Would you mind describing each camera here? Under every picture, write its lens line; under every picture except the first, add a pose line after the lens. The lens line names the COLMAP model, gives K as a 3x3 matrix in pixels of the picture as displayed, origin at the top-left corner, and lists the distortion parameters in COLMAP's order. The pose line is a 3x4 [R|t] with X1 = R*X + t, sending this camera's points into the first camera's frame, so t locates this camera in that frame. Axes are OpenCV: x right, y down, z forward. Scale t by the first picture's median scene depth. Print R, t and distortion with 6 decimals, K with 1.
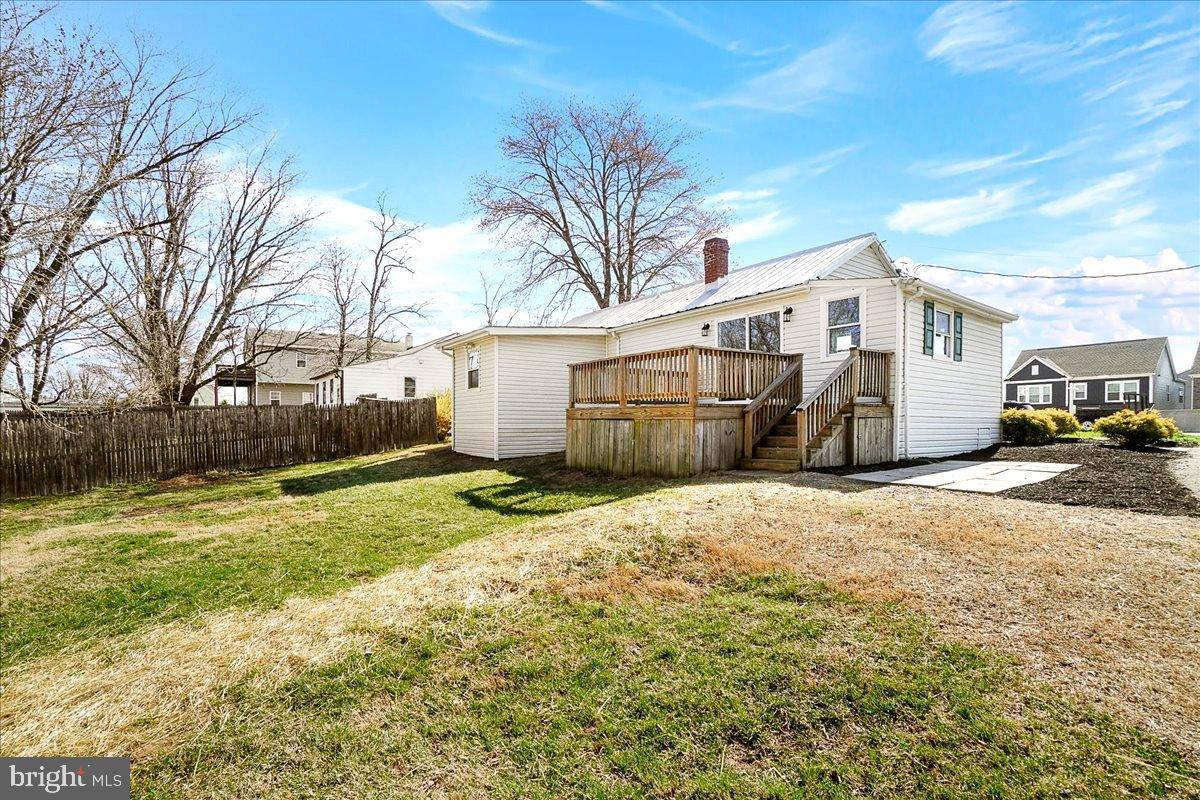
lens RADIAL K [[510.9, 0, 593.1], [0, 510.9, 416.3], [0, 0, 1]] dist [-0.023476, 0.000138]
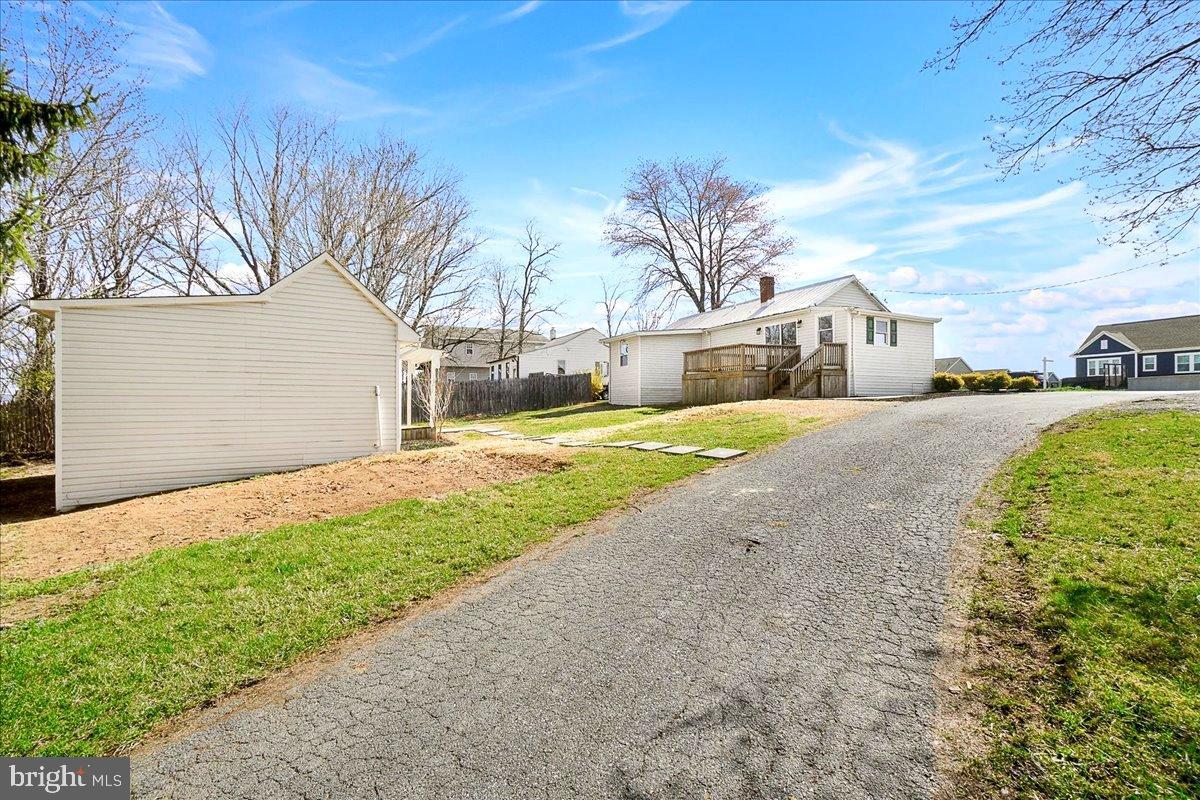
lens RADIAL K [[520.5, 0, 597.8], [0, 520.5, 386.7], [0, 0, 1]] dist [-0.025236, 0.001051]
pose [[0.985172, -0.007477, -0.171408, -0.013022], [0.003706, 0.999744, -0.022308, 0.033035], [0.171531, 0.021342, 0.984948, -0.450656]]
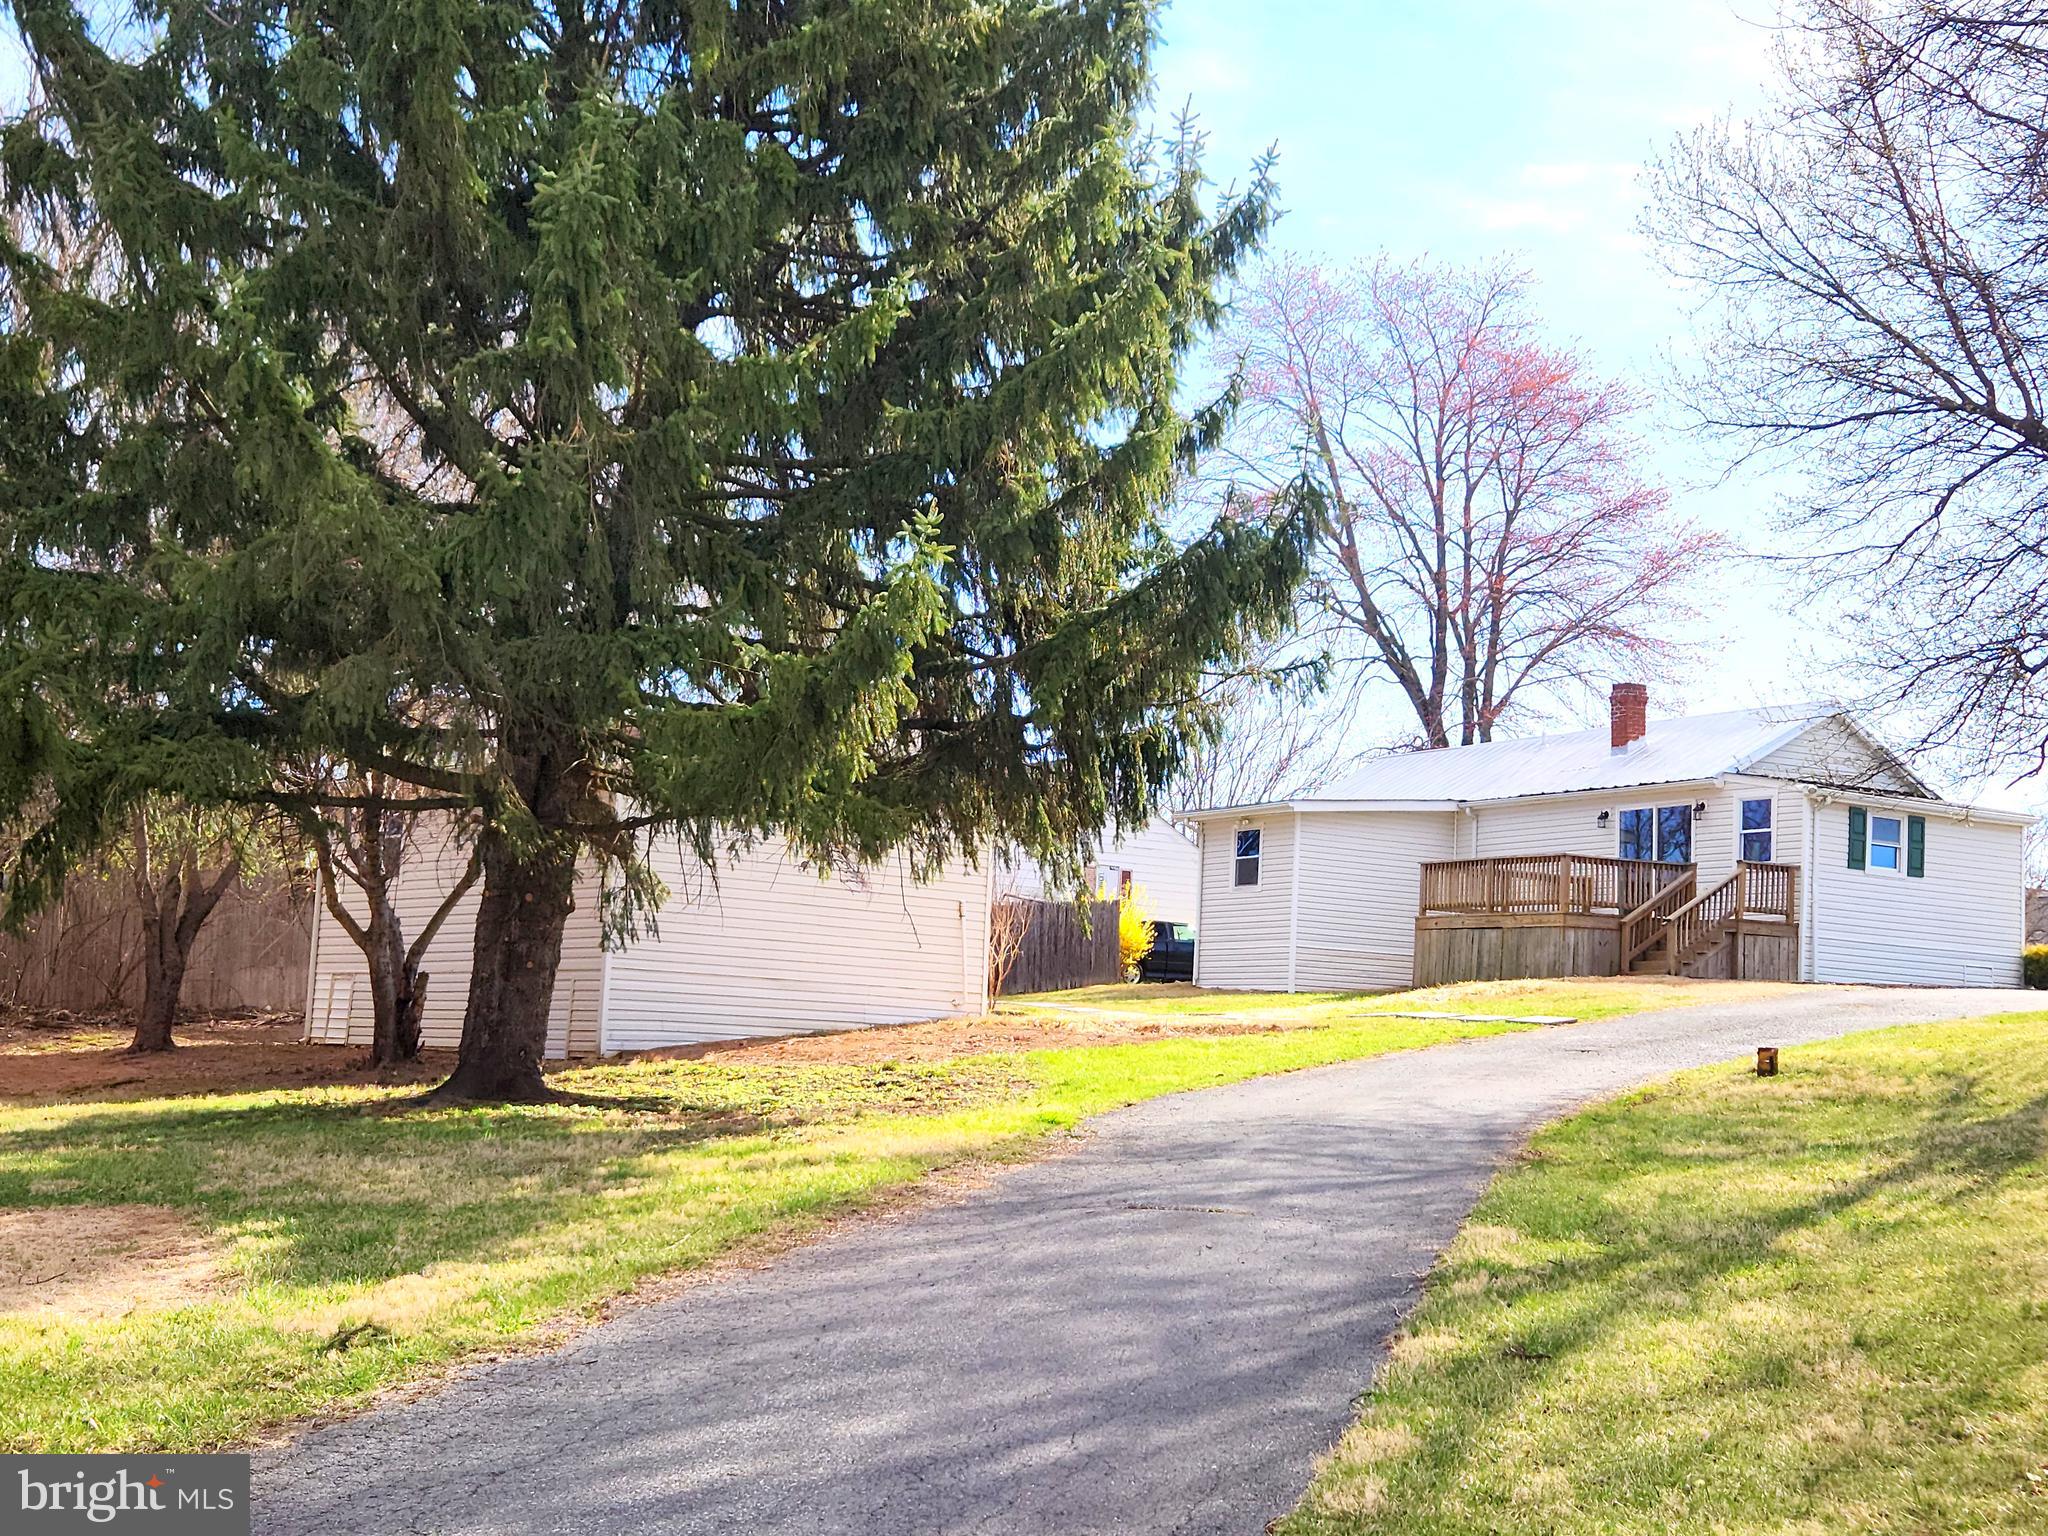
lens RADIAL K [[2777.4, 0, 1024.0], [0, 2777.4, 768.0], [0, 0, 1]] dist [0.265620, 0.011549]
pose [[0.996261, 0.035821, -0.078617, -0.147868], [-0.043904, 0.993647, -0.103622, 0.106078], [0.074406, 0.106686, 0.991505, -1.545703]]
